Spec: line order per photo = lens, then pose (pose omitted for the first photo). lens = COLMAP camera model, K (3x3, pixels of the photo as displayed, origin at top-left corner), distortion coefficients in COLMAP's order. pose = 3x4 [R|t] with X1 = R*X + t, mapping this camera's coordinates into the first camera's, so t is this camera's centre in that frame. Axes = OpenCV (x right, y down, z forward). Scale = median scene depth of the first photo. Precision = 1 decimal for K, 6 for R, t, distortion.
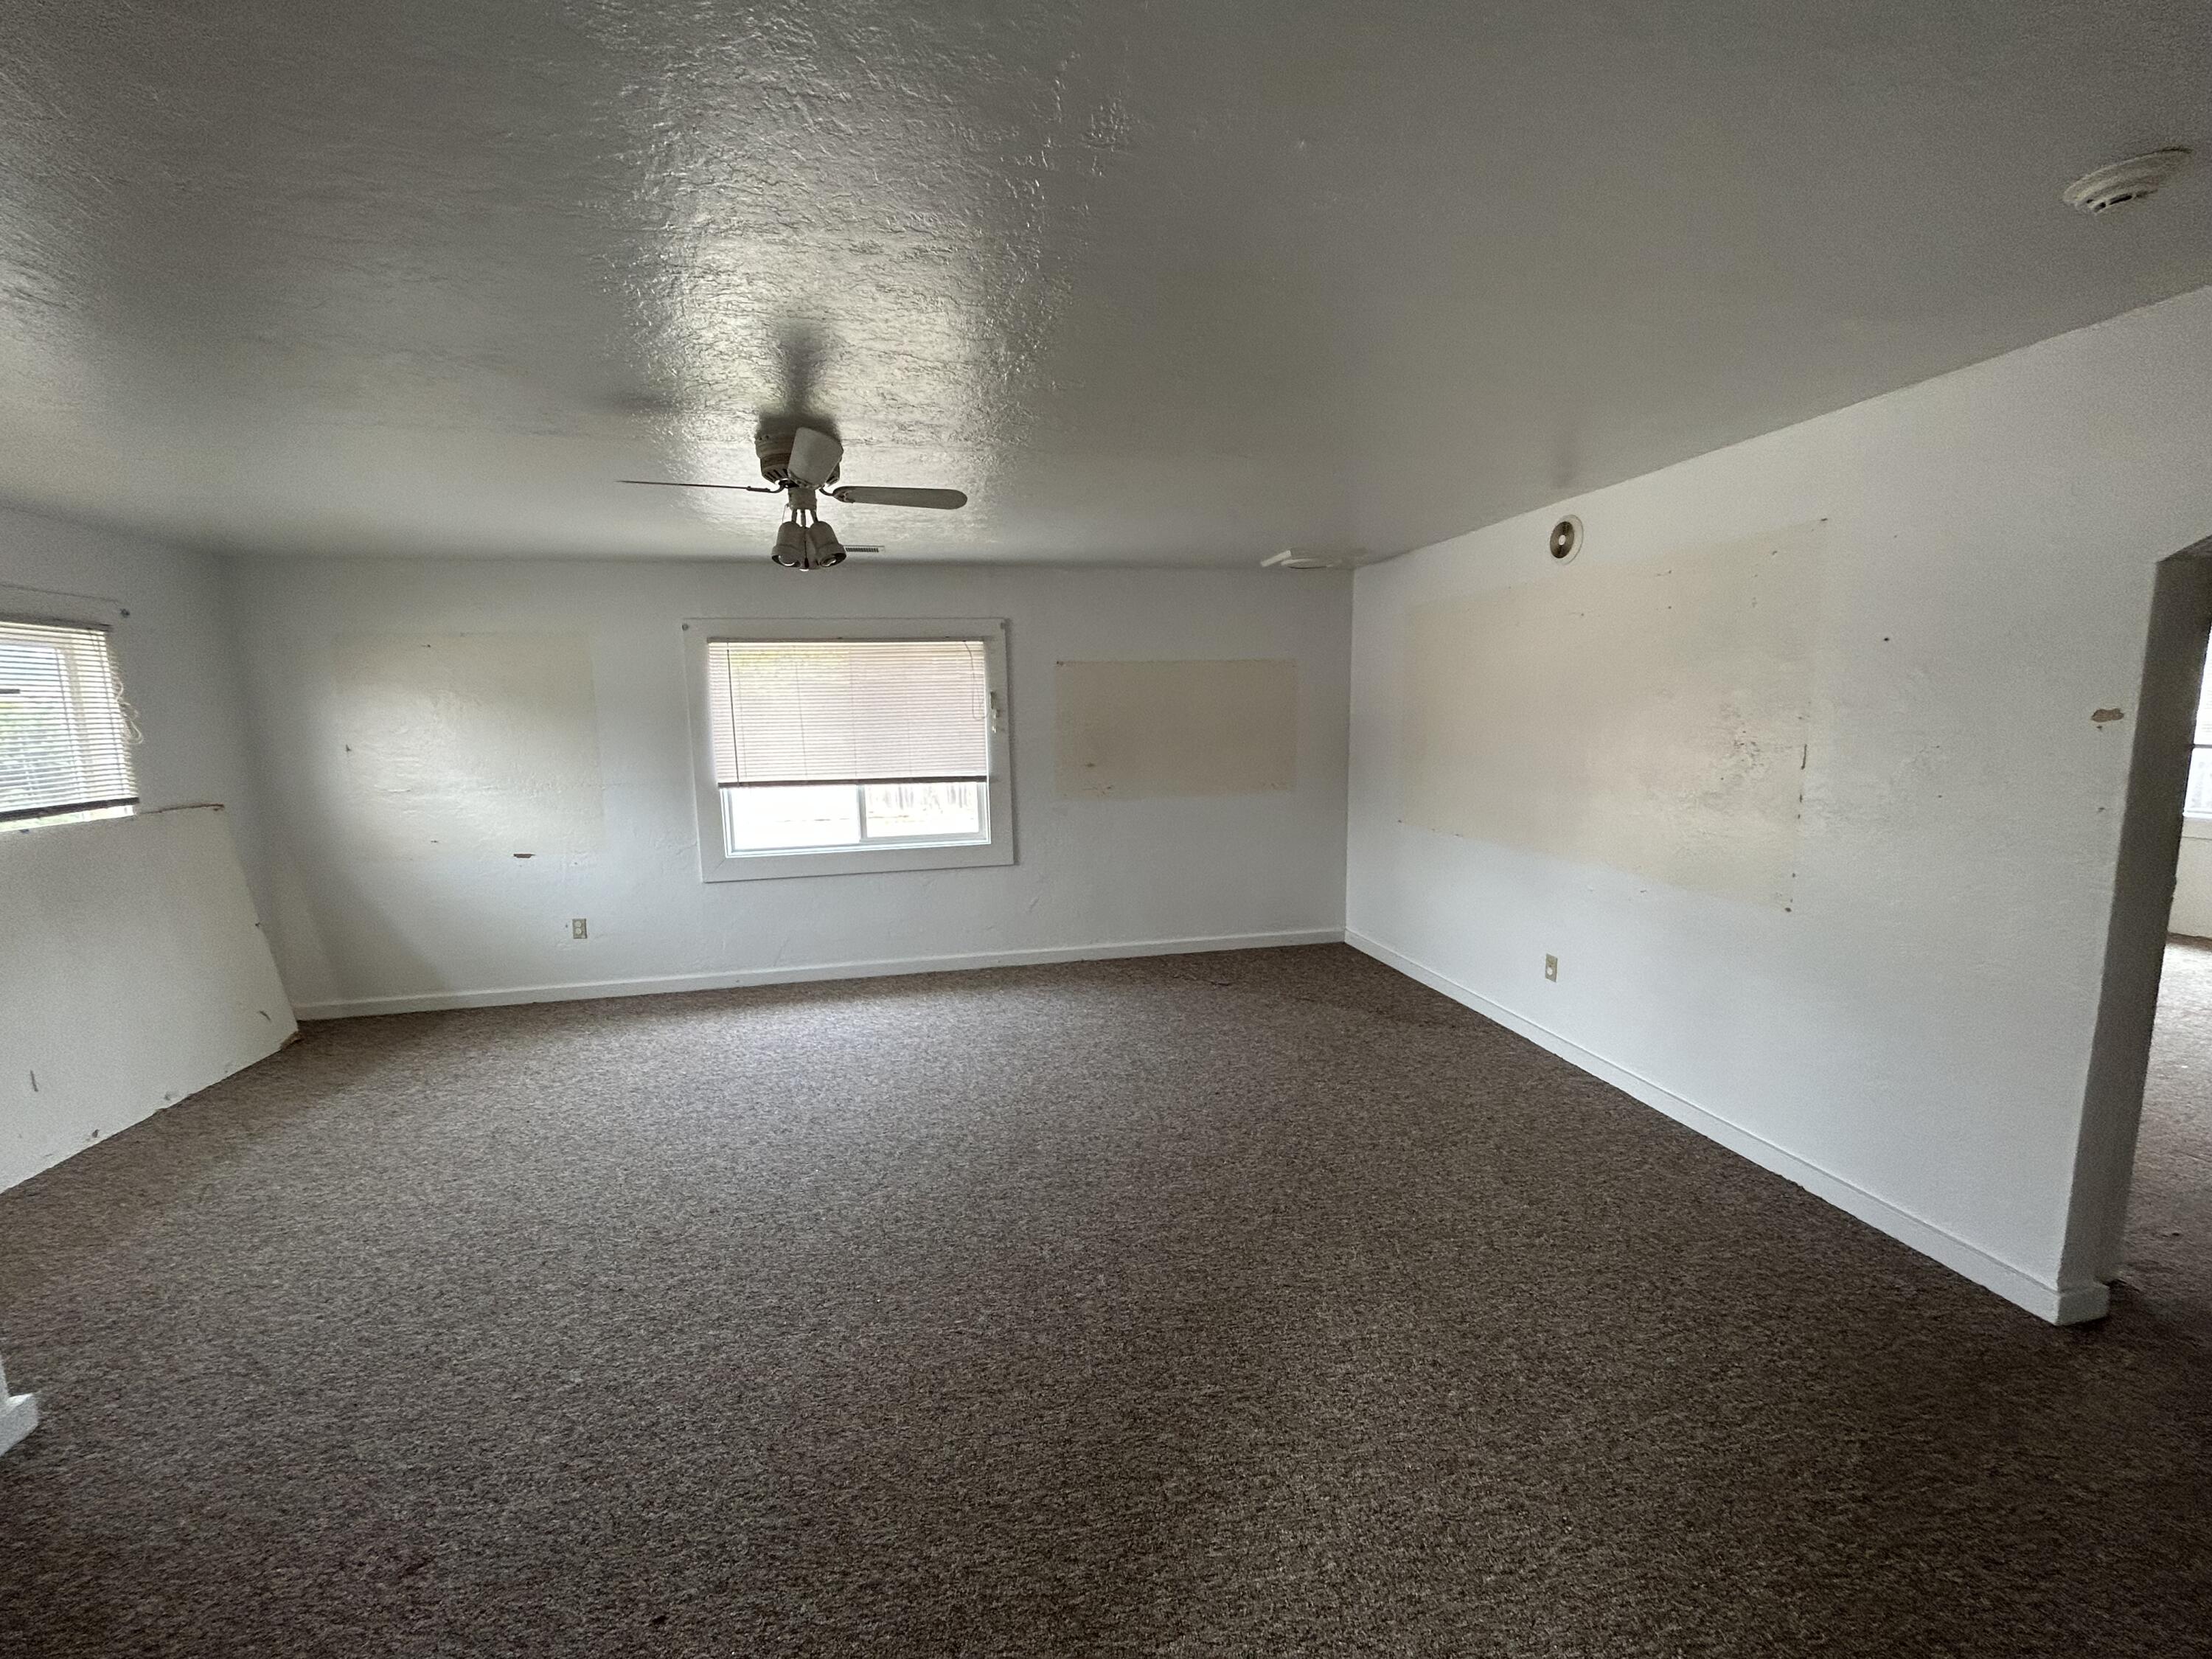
lens RADIAL K [[888.2, 0, 1105.5], [0, 888.2, 833.8], [0, 0, 1]] dist [0.002326, -0.000332]
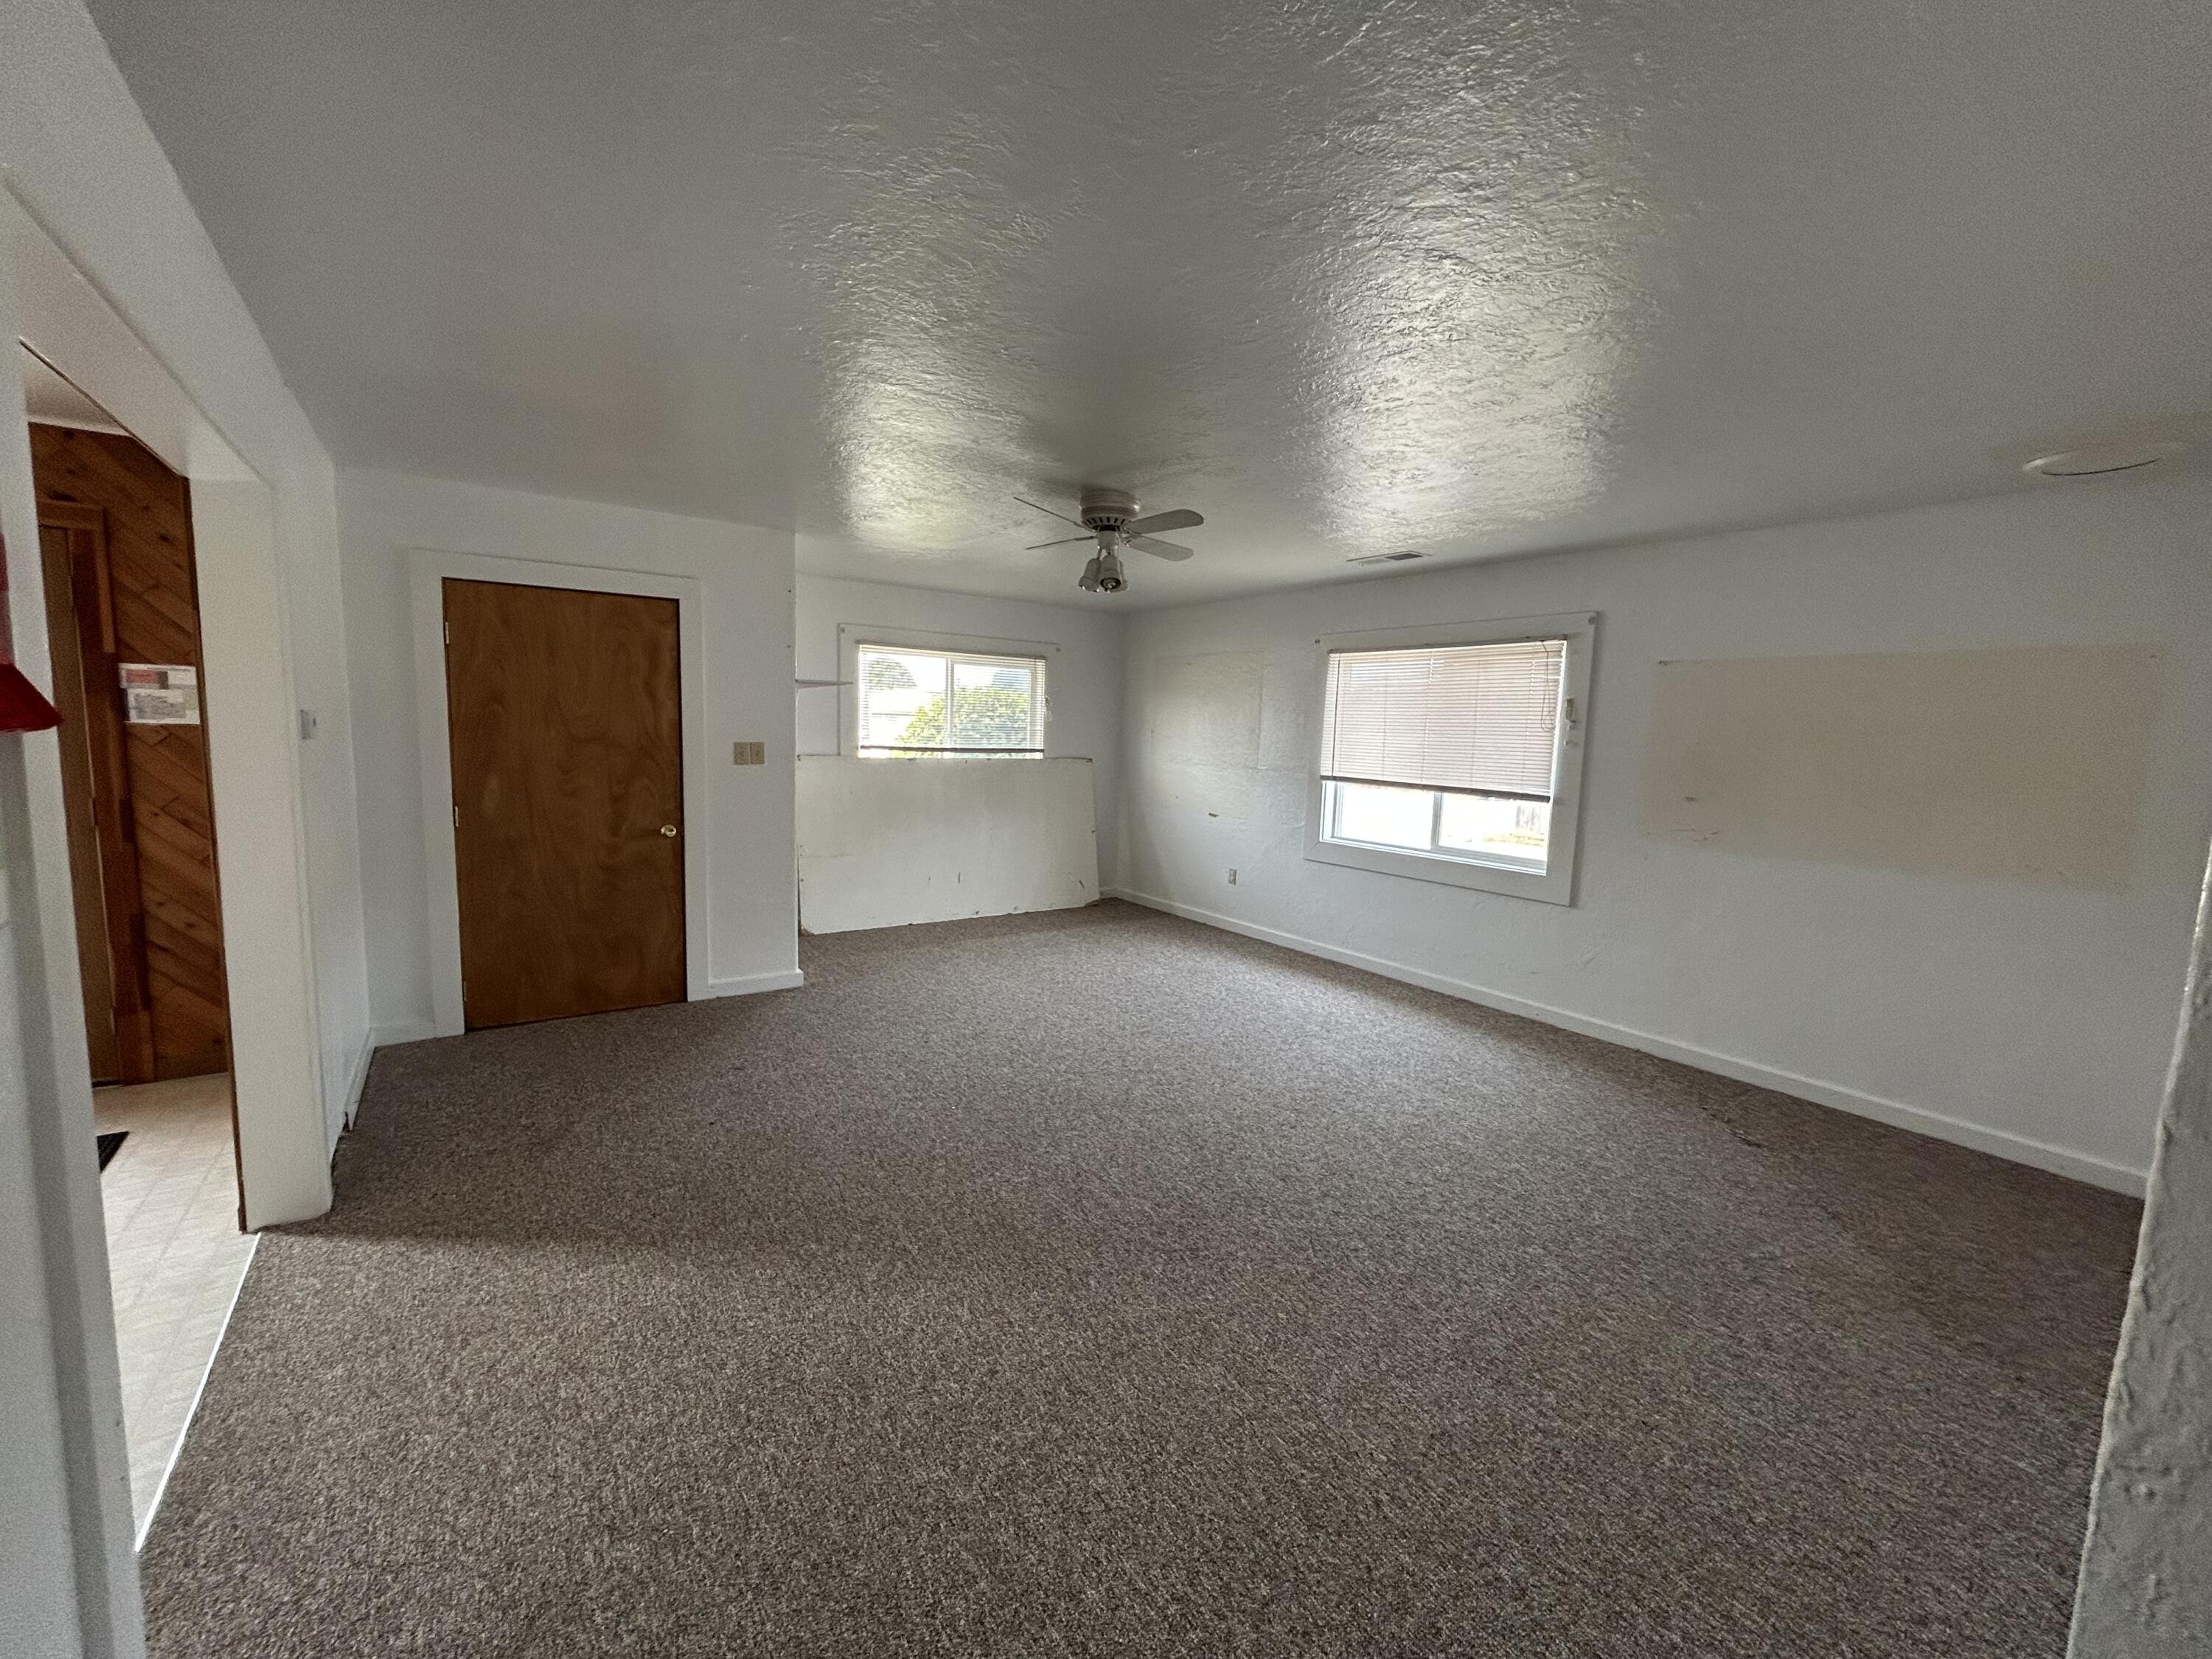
lens RADIAL K [[888.2, 0, 1104.4], [0, 888.2, 833.4], [0, 0, 1]] dist [0.002326, -0.000332]
pose [[0.410417, 0.142655, -0.900670, 0.495940], [-0.167910, 0.982622, 0.079122, -0.026920], [0.896306, 0.118758, 0.427238, 0.262399]]
